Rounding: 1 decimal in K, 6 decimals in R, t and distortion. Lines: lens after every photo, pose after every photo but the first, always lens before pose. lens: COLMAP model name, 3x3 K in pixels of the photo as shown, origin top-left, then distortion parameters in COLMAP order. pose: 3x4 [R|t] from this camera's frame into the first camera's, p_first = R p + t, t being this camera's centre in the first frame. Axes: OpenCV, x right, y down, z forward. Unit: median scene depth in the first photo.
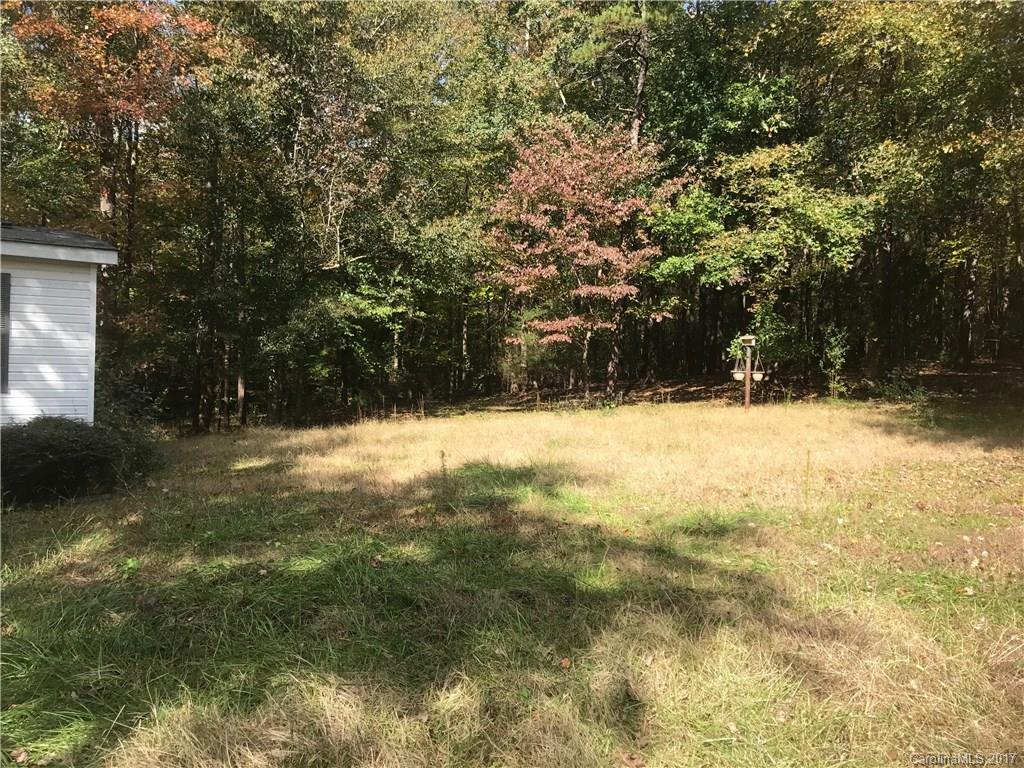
lens RADIAL K [[785.3, 0, 512.0], [0, 785.3, 384.0], [0, 0, 1]] dist [0.007305, -0.052159]
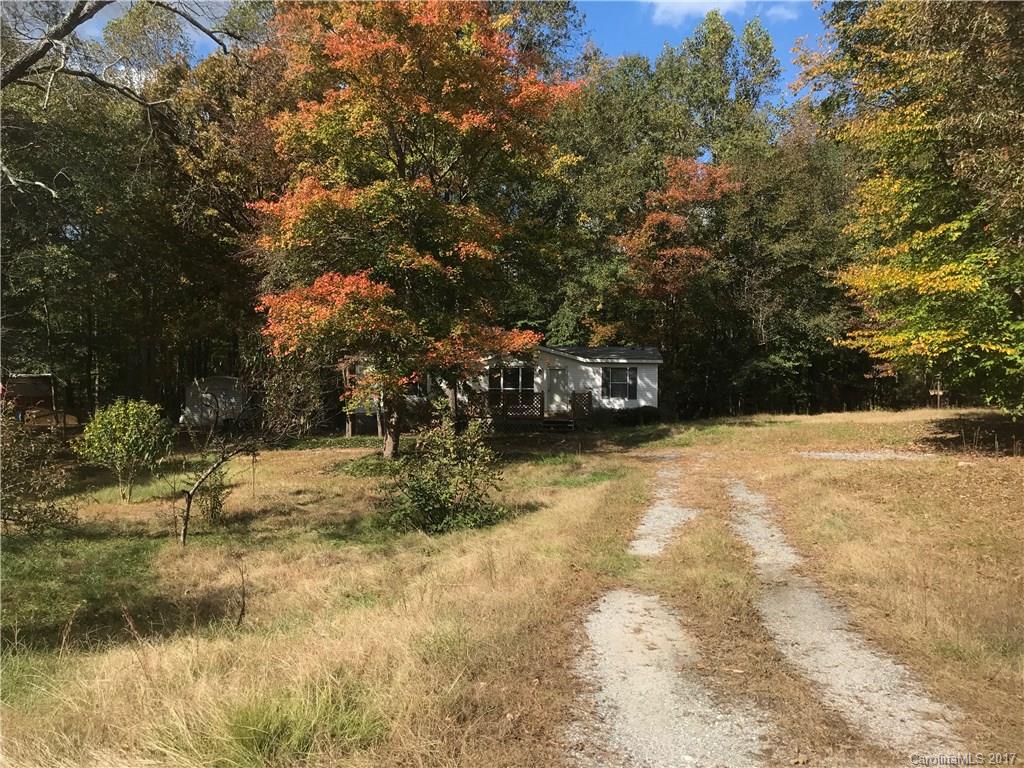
lens RADIAL K [[785.3, 0, 512.0], [0, 785.3, 384.0], [0, 0, 1]] dist [0.007305, -0.052159]
pose [[0.779401, -0.024147, -0.626060, 1.228223], [-0.003132, 0.999094, -0.042434, 0.099534], [0.626518, 0.035033, 0.778619, -2.280516]]
